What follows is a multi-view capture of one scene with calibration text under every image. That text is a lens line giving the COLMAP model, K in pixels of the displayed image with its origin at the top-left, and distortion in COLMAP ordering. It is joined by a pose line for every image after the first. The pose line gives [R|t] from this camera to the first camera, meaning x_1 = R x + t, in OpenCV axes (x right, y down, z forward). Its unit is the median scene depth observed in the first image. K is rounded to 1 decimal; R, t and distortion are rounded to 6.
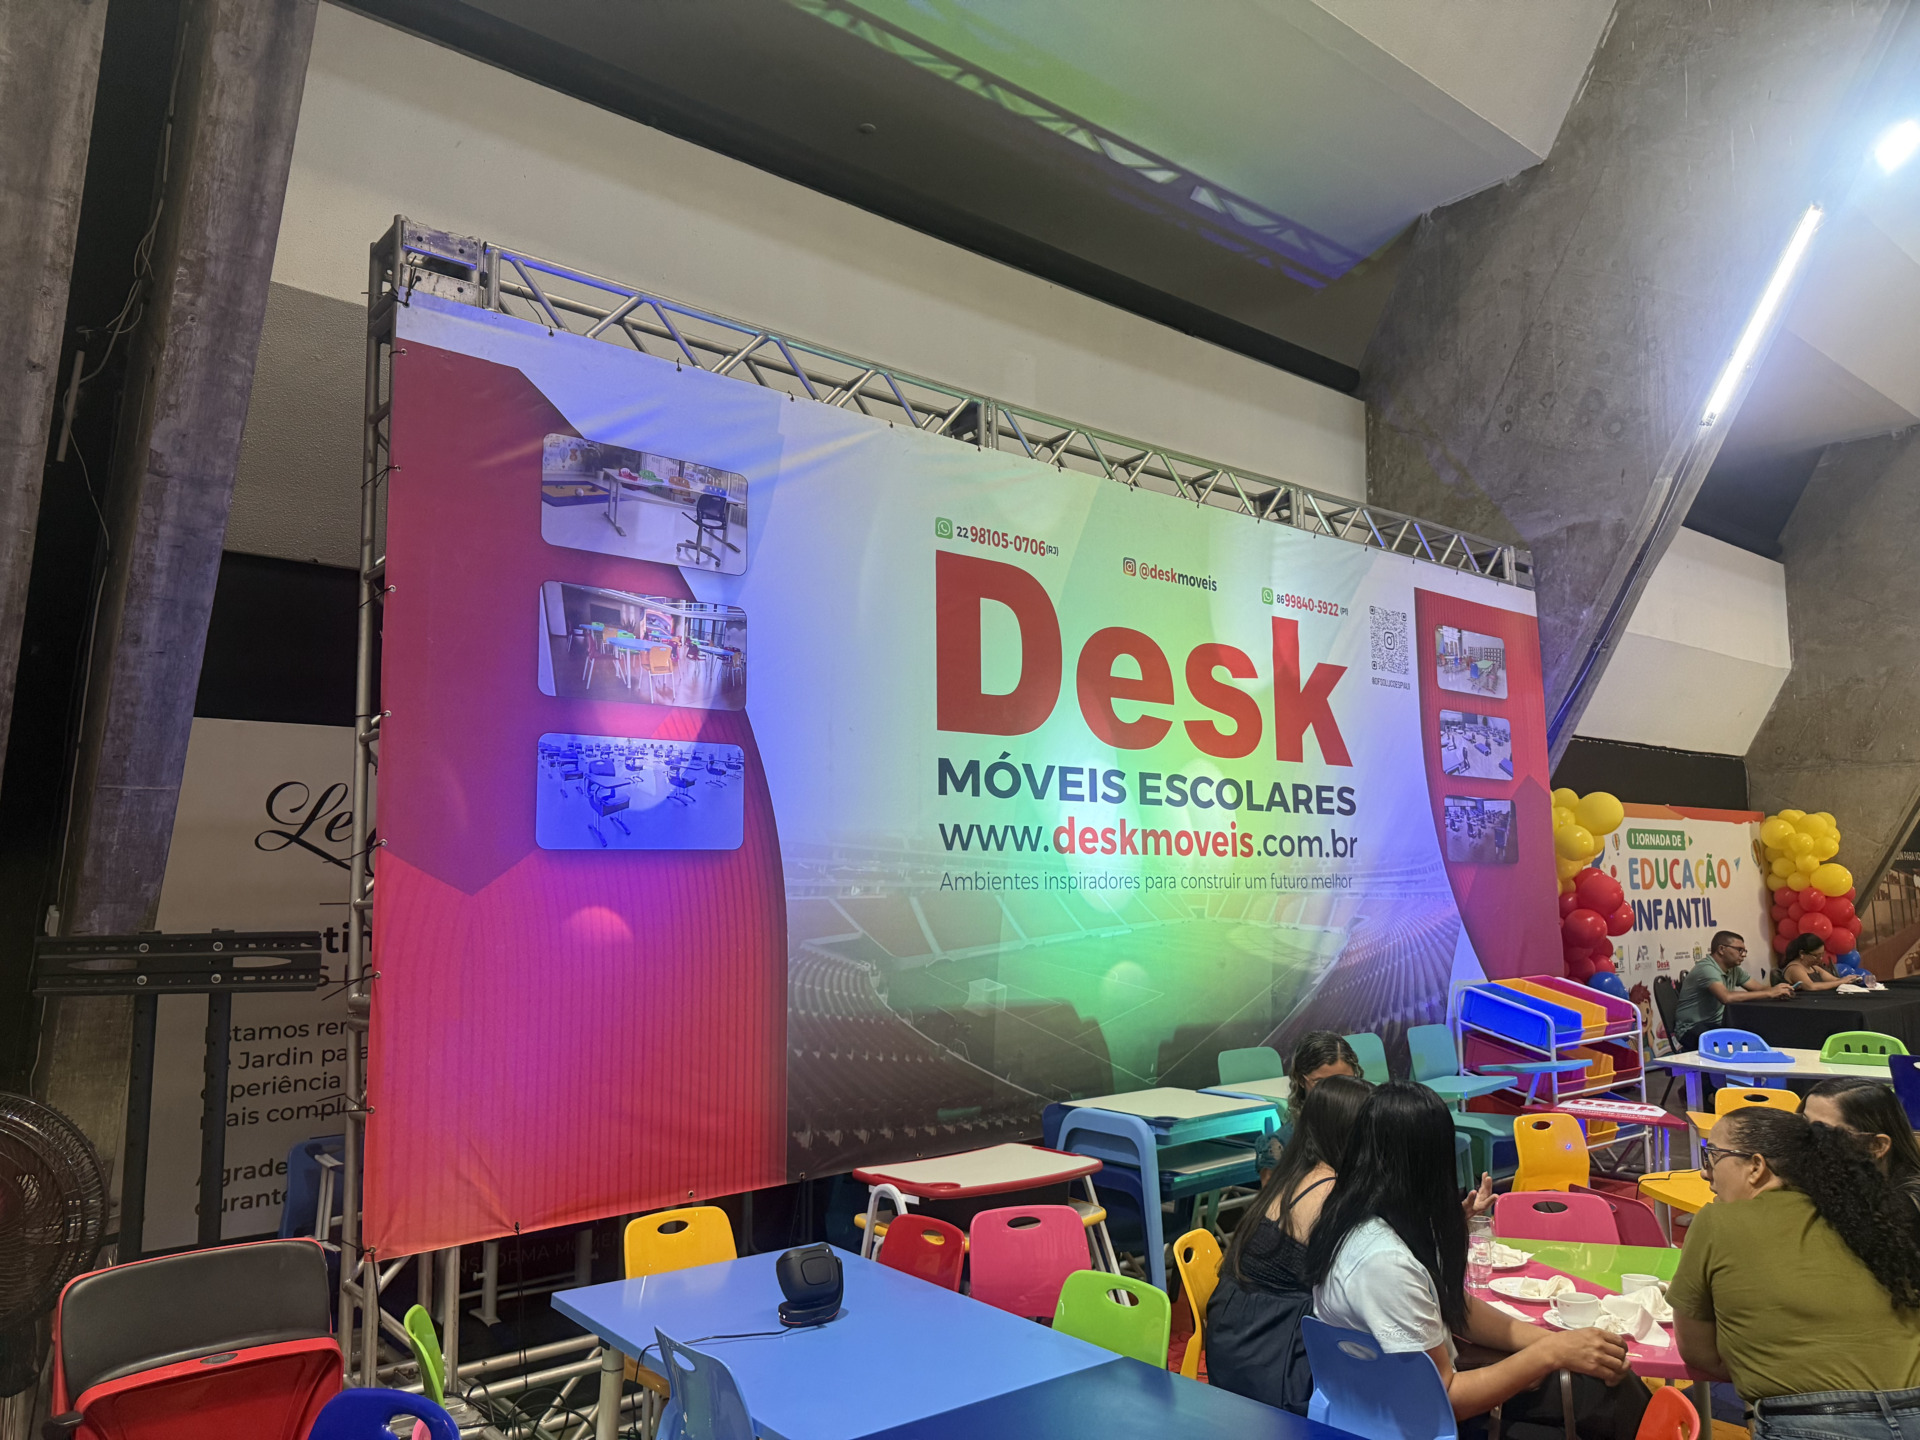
lens RADIAL K [[1294.7, 0, 960.0], [0, 1294.7, 720.0], [0, 0, 1]] dist [0.143859, -0.273355]
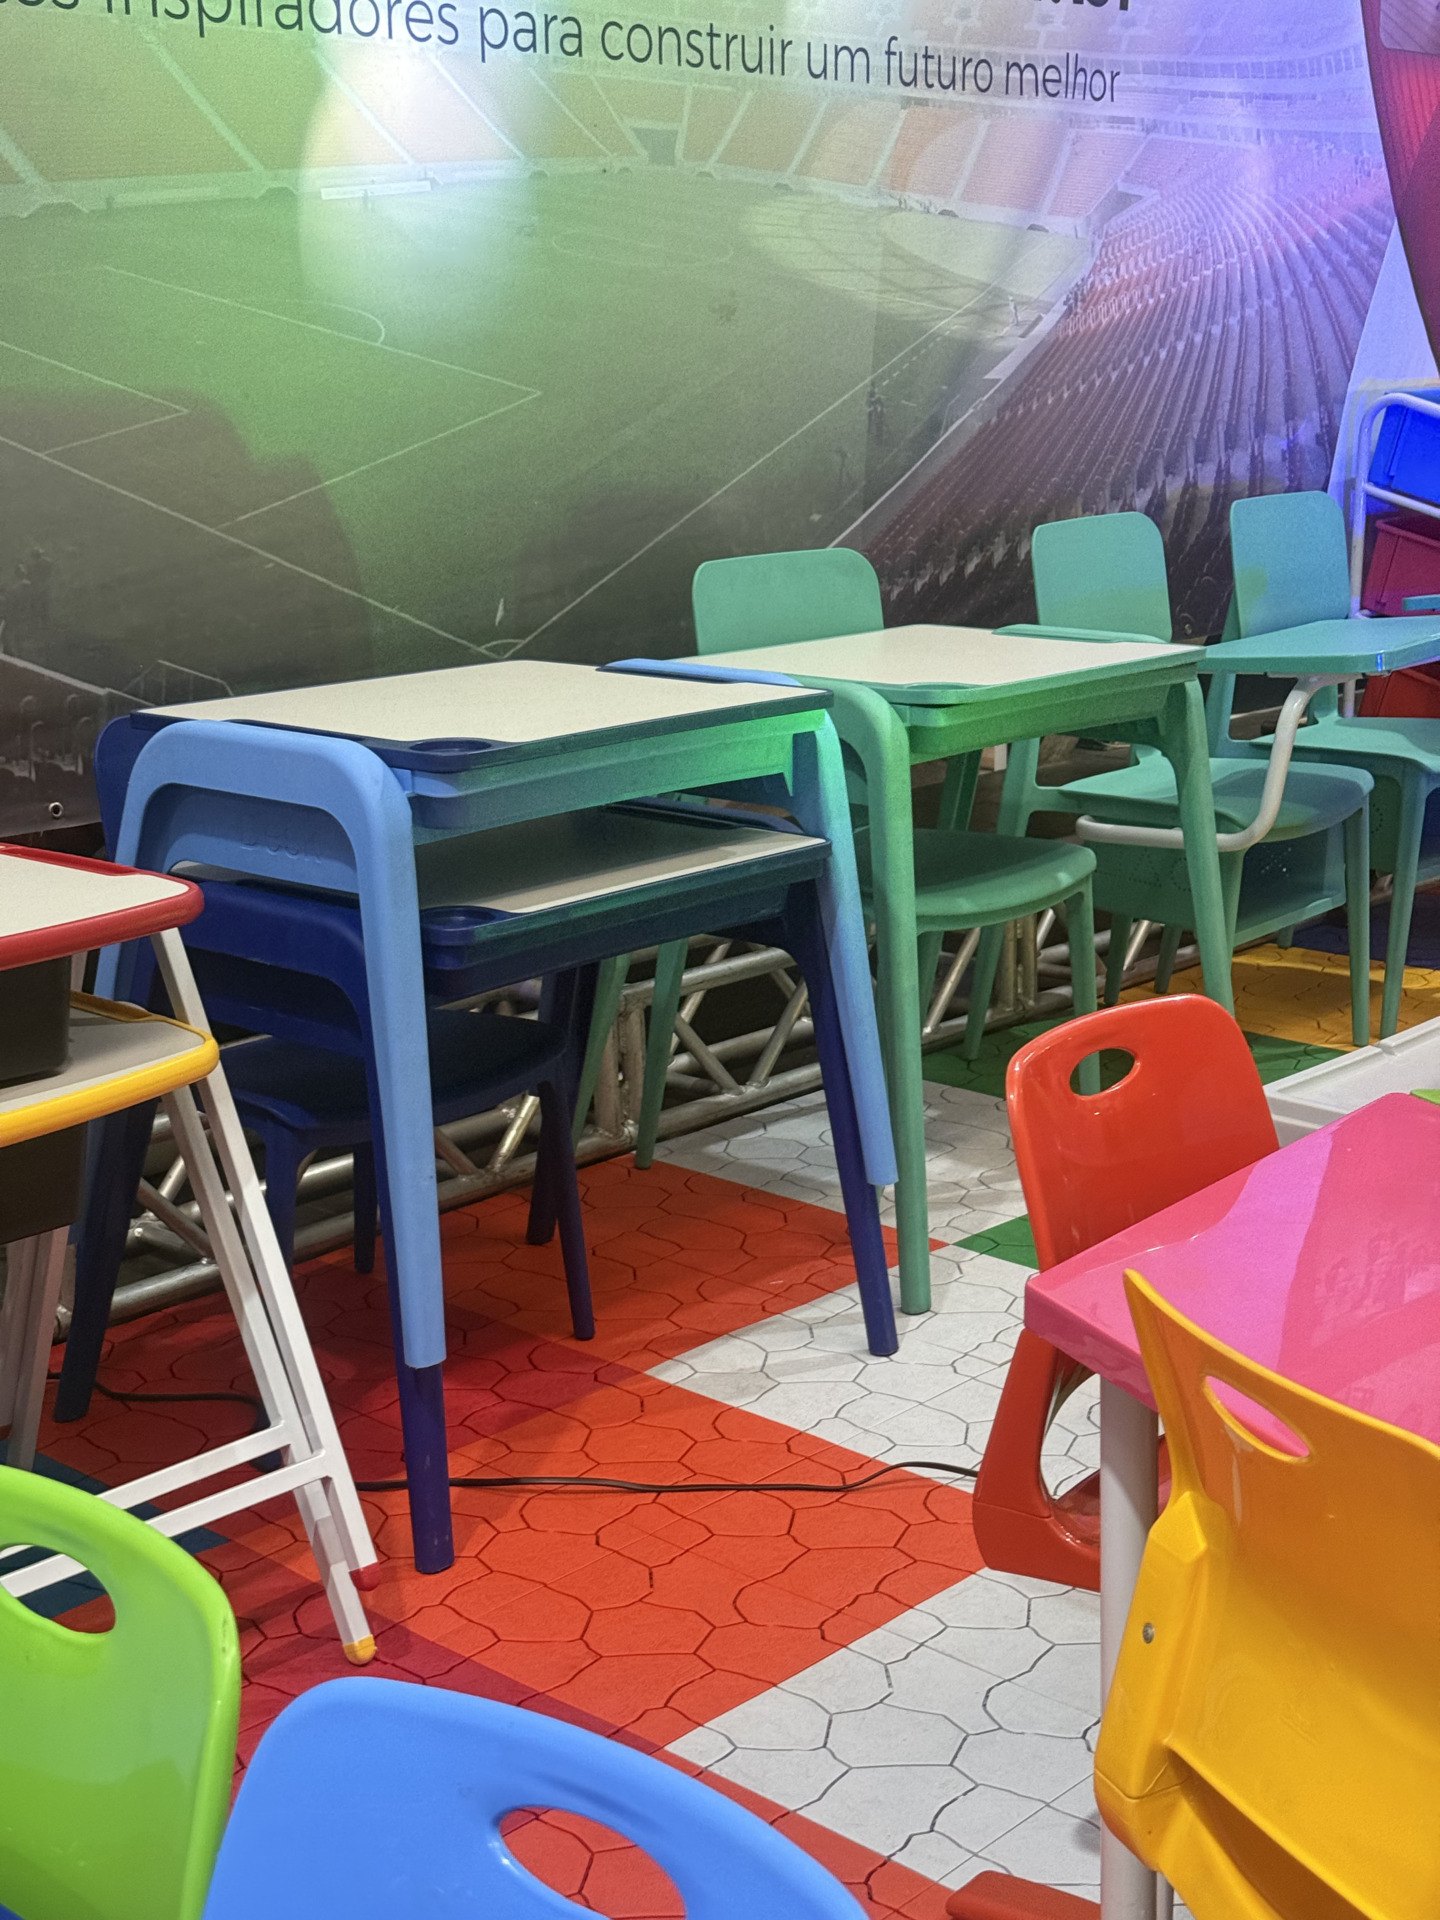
lens RADIAL K [[2666.9, 0, 720.0], [0, 2666.9, 960.0], [0, 0, 1]] dist [0.179248, -0.377014]
pose [[0.989356, -0.036115, 0.140962, 0.100204], [-0.016179, 0.935406, 0.353205, 0.103432], [-0.144613, -0.351726, 0.924865, 0.317460]]
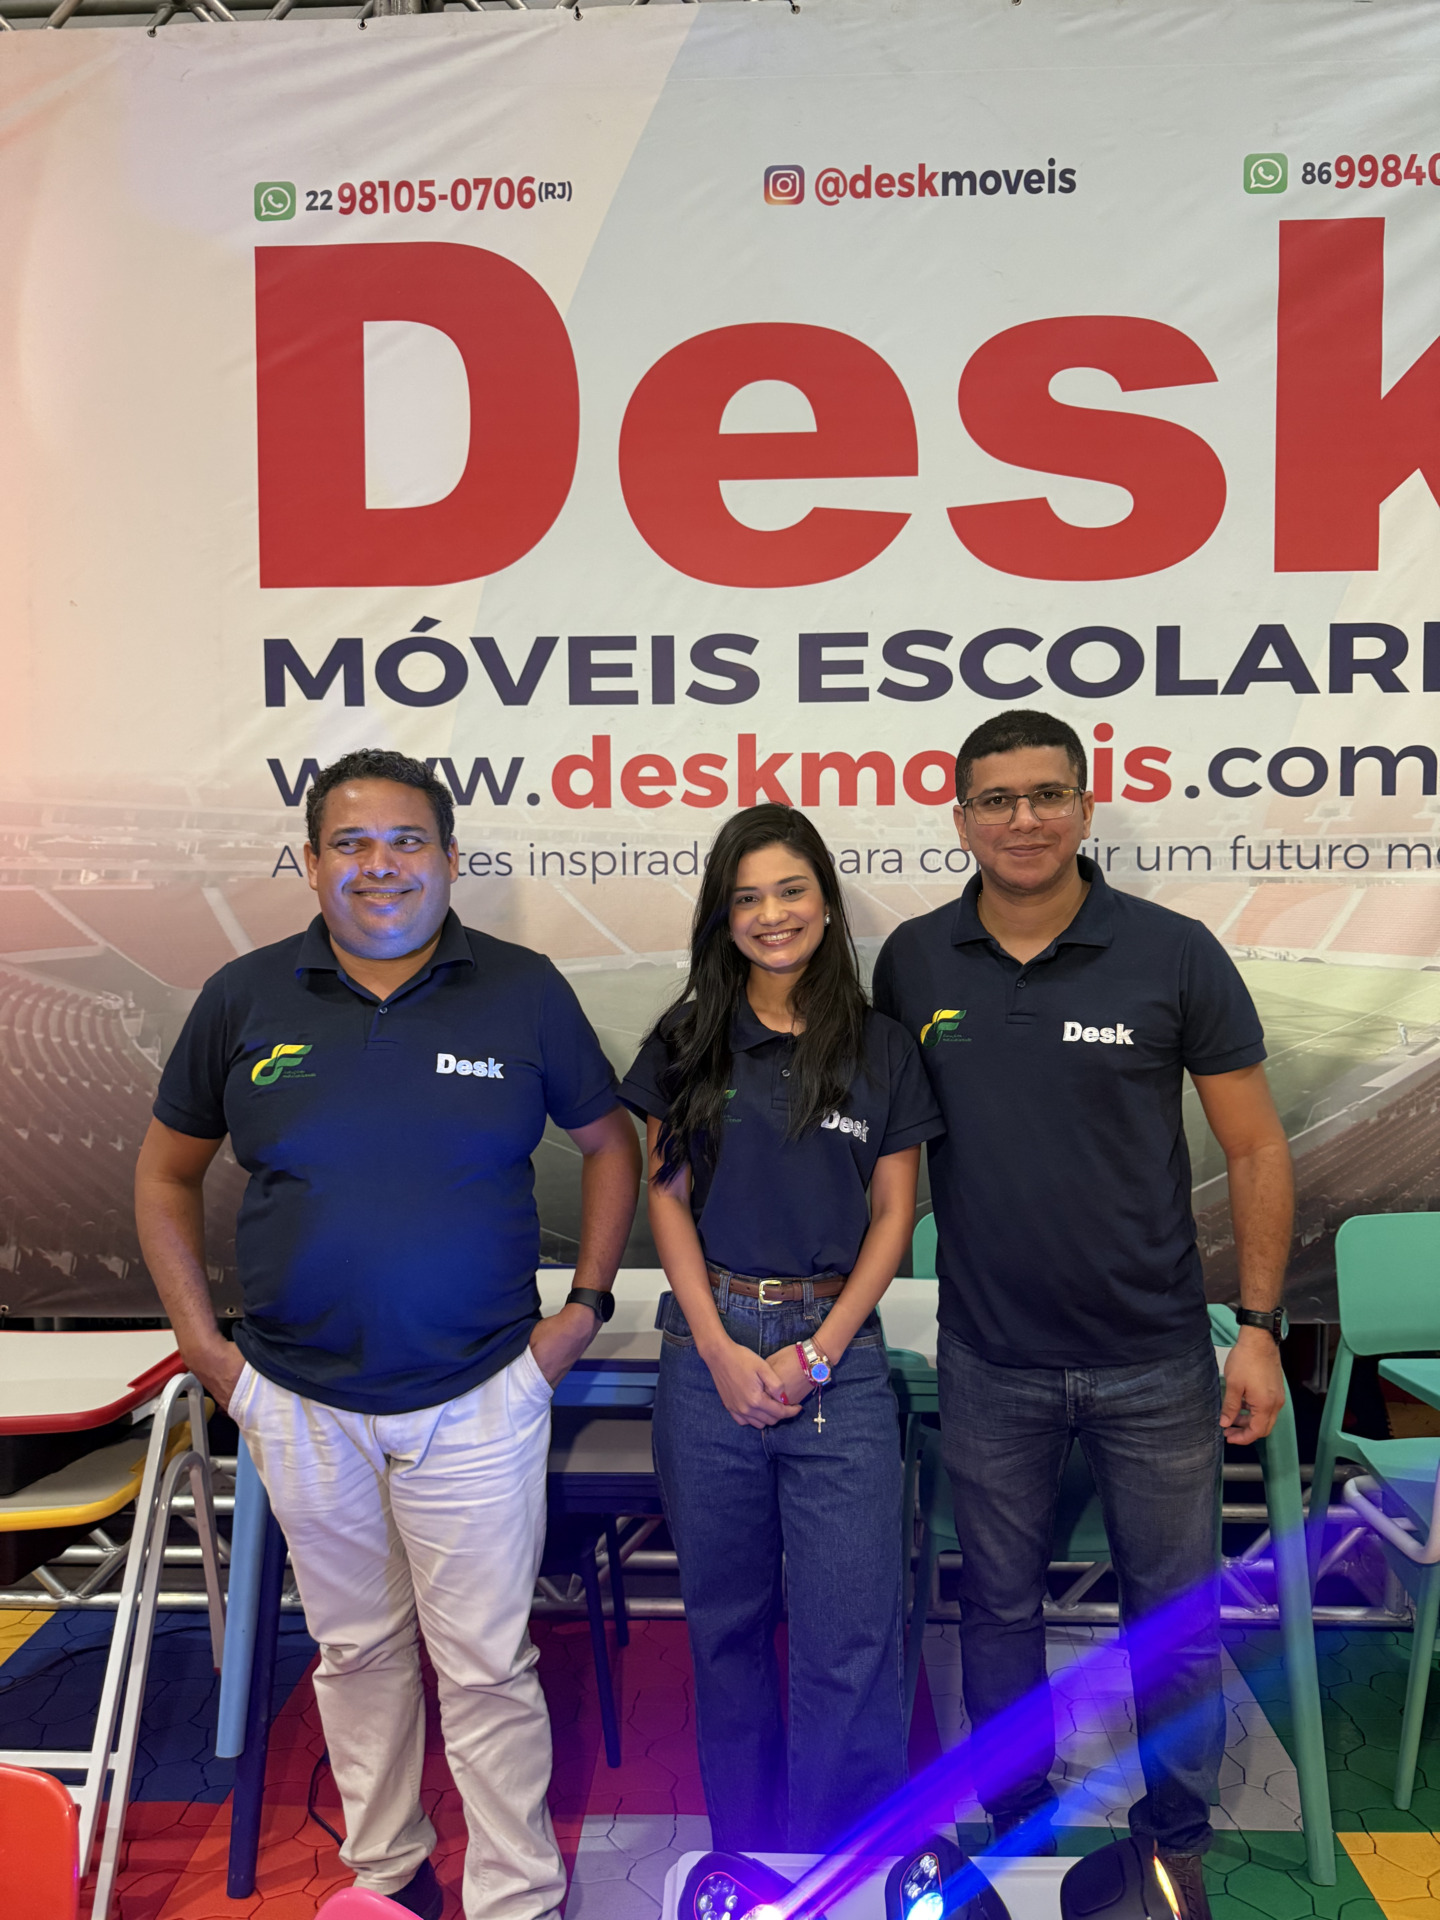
lens RADIAL K [[1294.7, 0, 720.0], [0, 1294.7, 960.0], [0, 0, 1]] dist [0.143859, -0.273355]
pose [[0.747585, 0.031681, -0.663410, 0.443181], [0.085654, 0.985921, 0.143605, 0.087708], [0.658620, -0.164181, 0.734346, 0.607147]]
